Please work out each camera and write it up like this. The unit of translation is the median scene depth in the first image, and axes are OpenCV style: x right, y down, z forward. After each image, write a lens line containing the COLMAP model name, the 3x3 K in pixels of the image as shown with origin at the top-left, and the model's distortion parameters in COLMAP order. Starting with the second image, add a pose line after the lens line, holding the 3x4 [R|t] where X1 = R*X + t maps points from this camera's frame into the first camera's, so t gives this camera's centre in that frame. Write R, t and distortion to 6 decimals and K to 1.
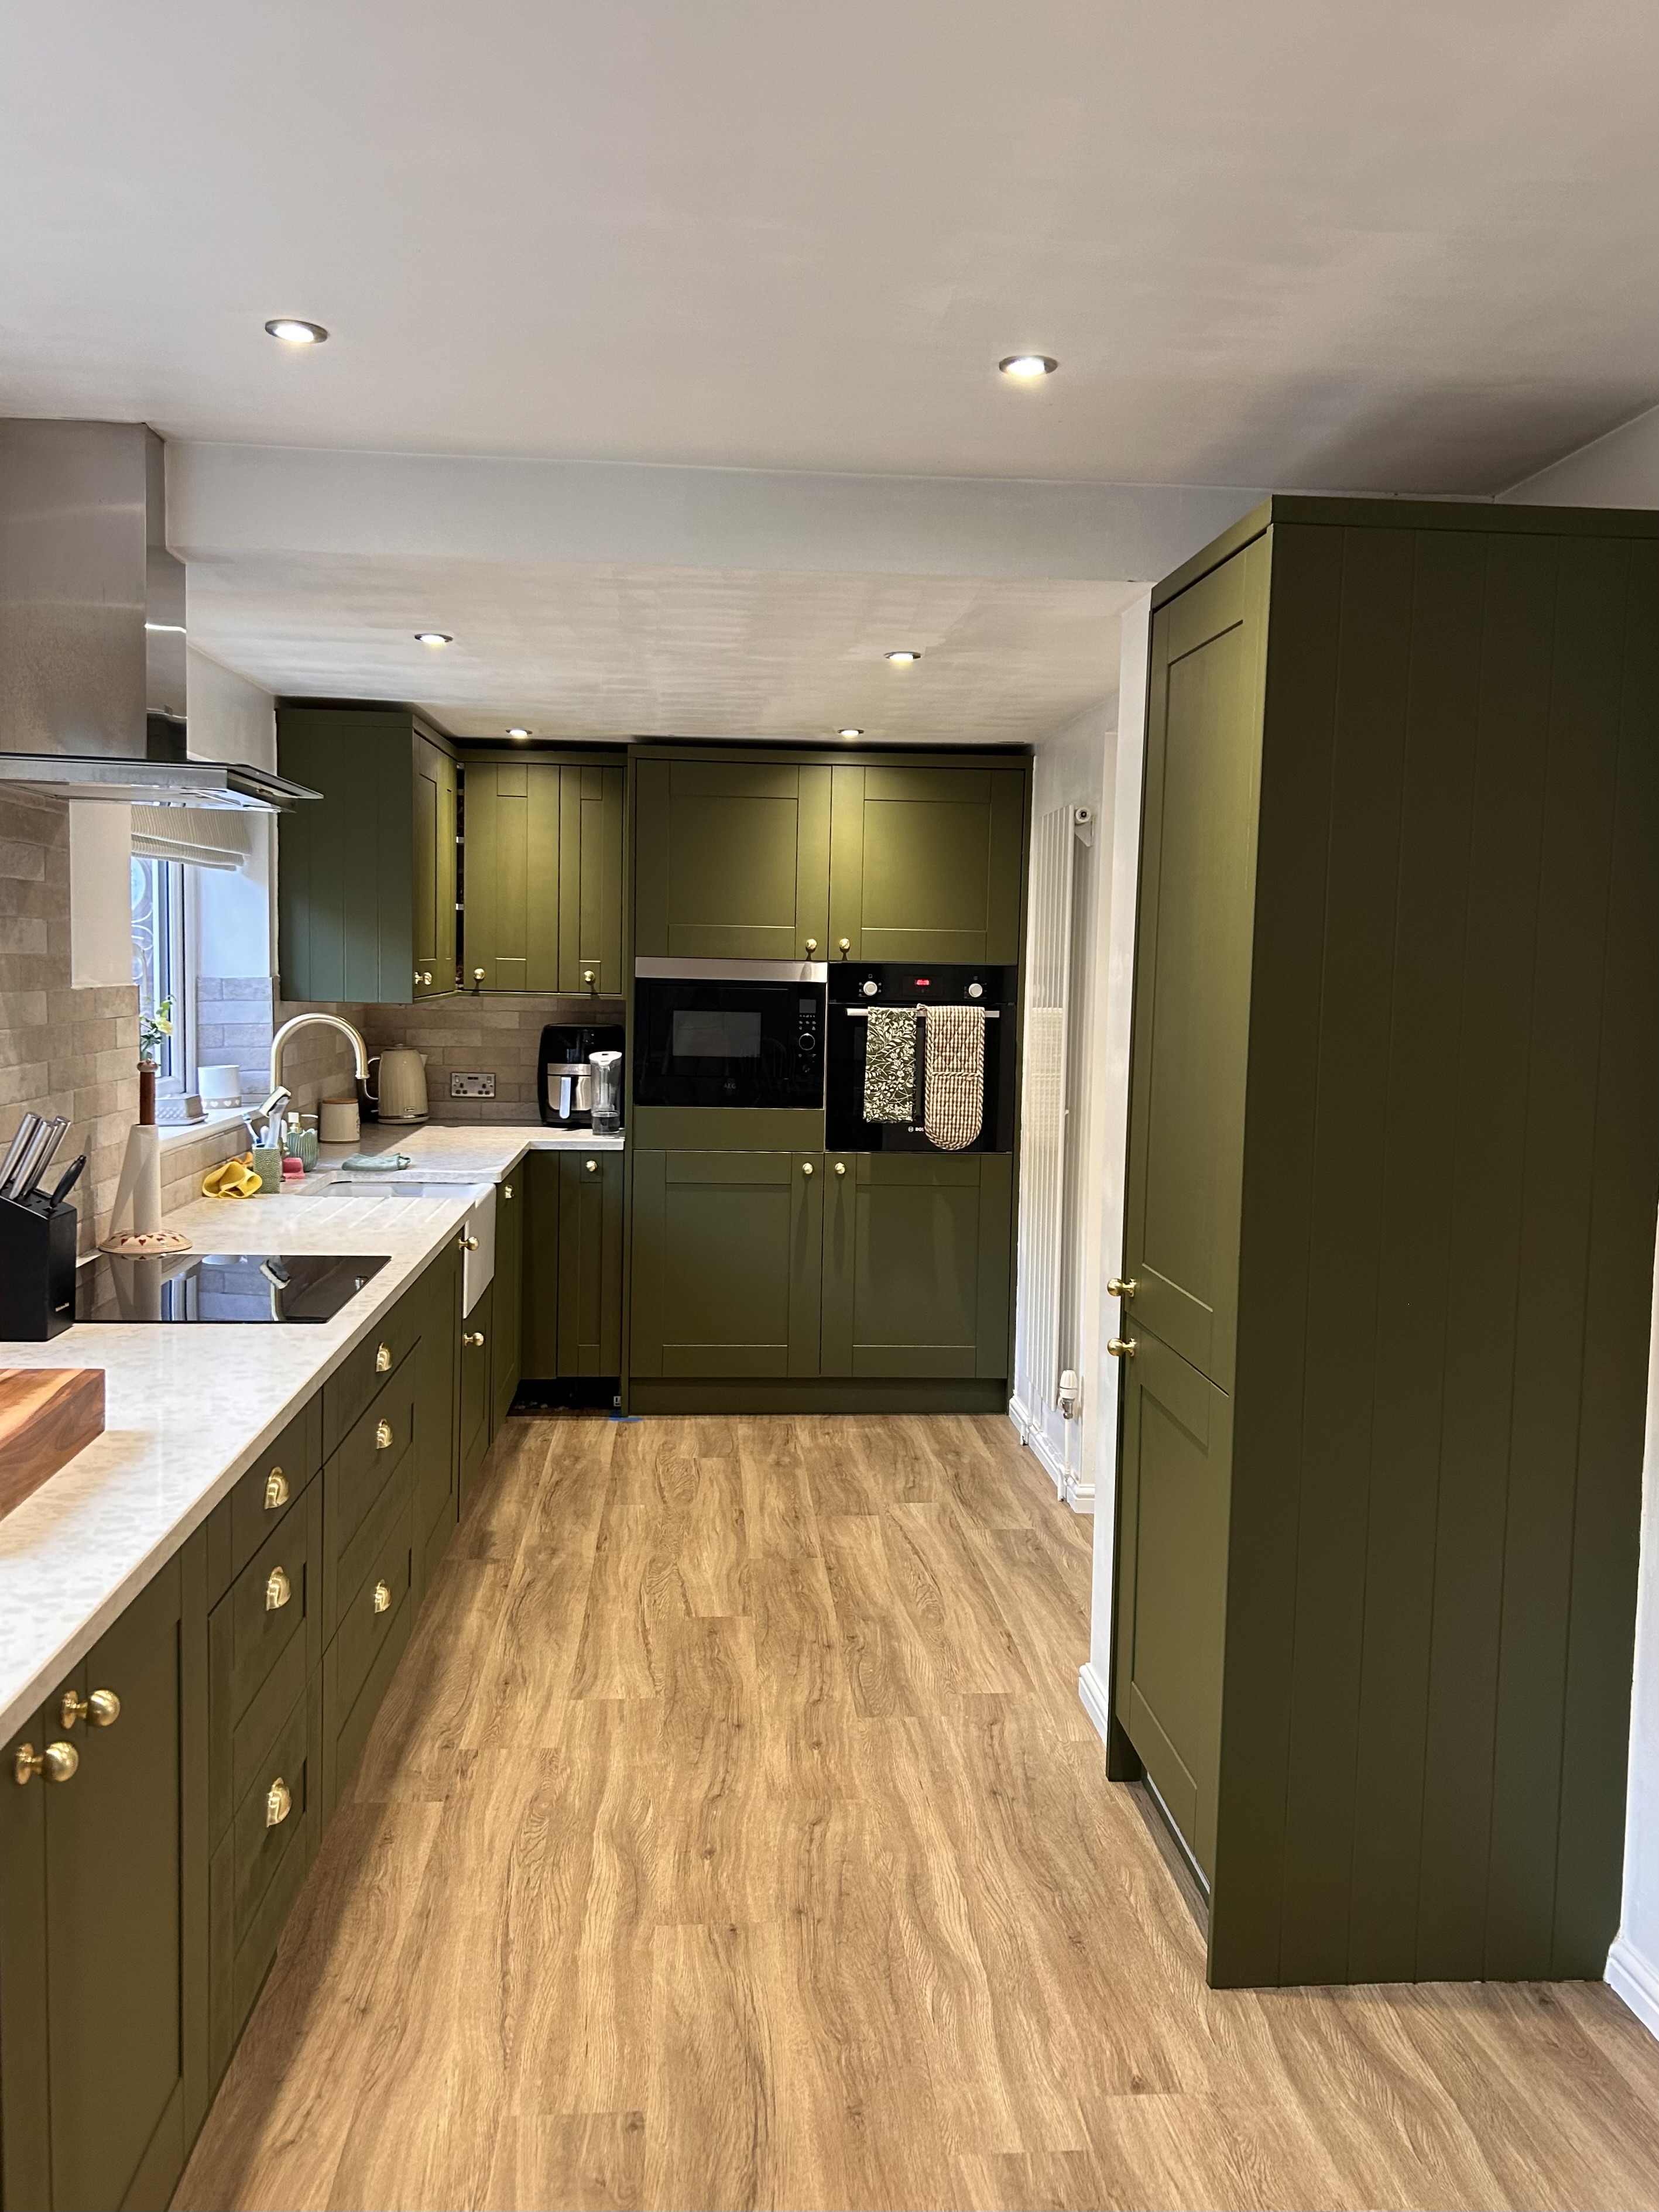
lens RADIAL K [[1797.7, 0, 831.1], [0, 1797.7, 1109.3], [0, 0, 1]] dist [0.002171, -0.001031]
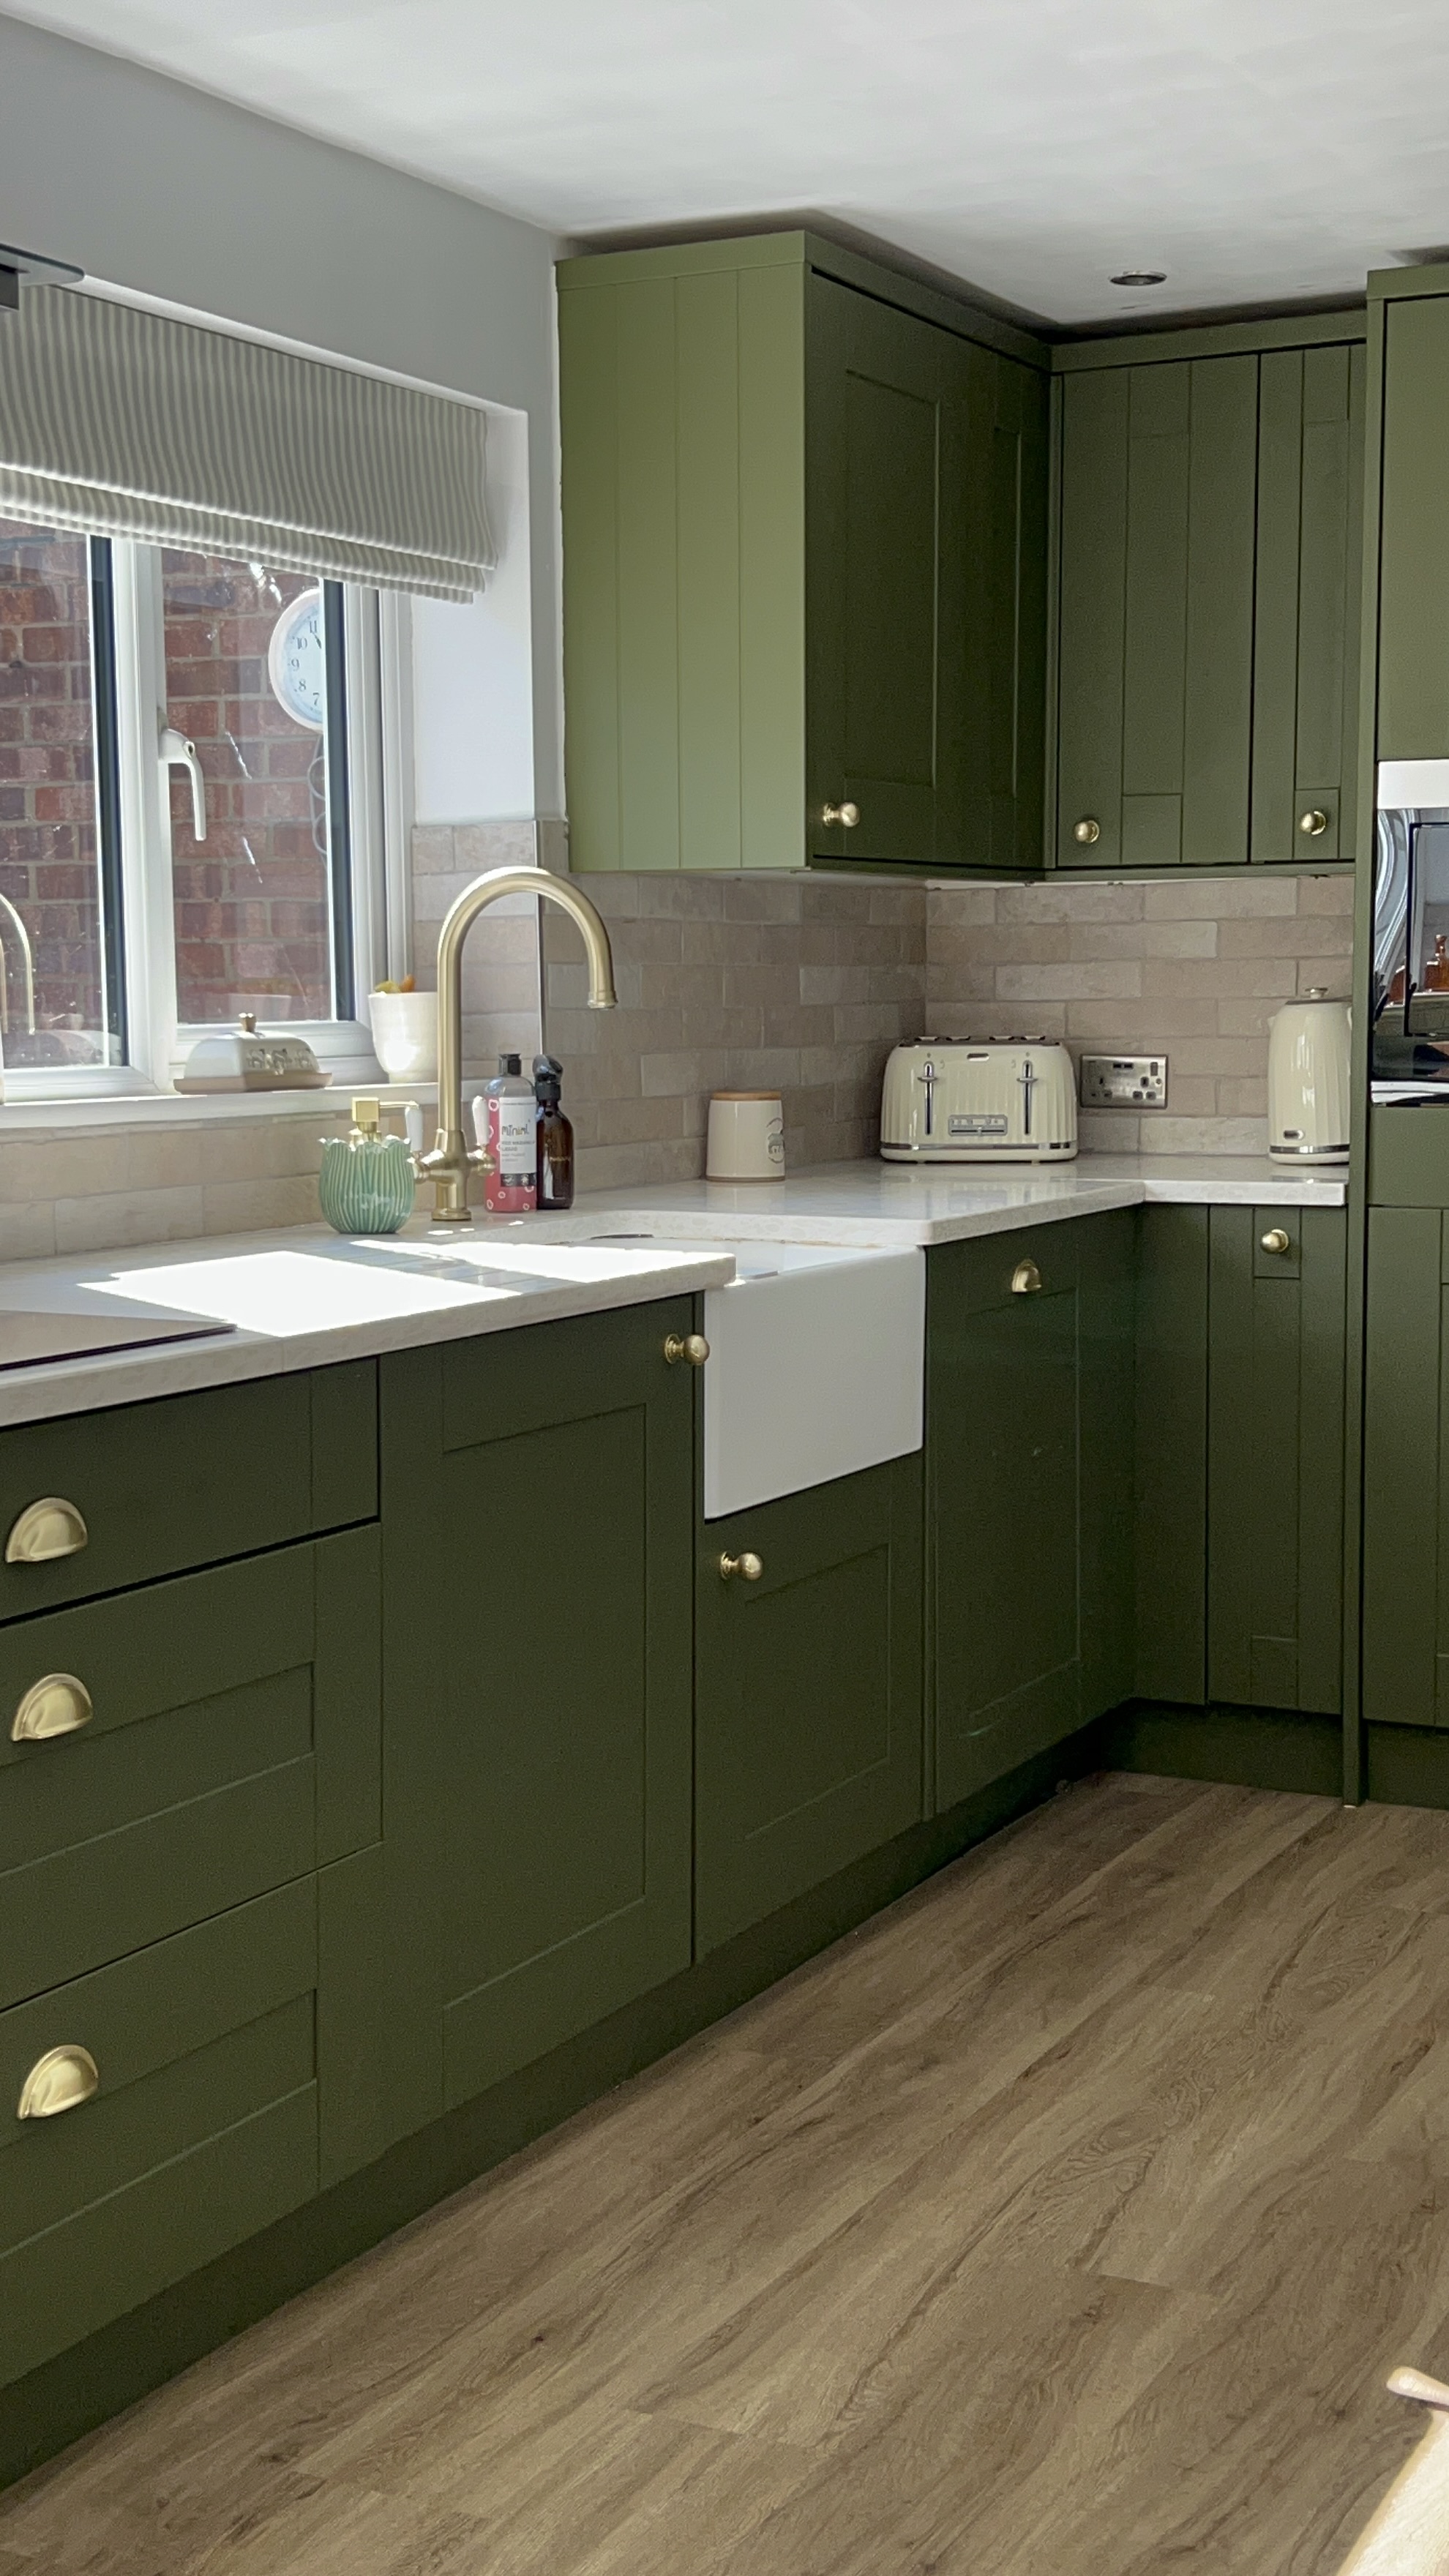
lens RADIAL K [[3198.7, 0, 725.2], [0, 3198.7, 1280.0], [0, 0, 1]] dist [0.061301, 0.000000]
pose [[0.856003, 0.029368, -0.516137, 0.207615], [-0.027734, 0.999556, 0.010878, 0.046083], [0.516227, 0.005003, 0.856437, 0.298722]]
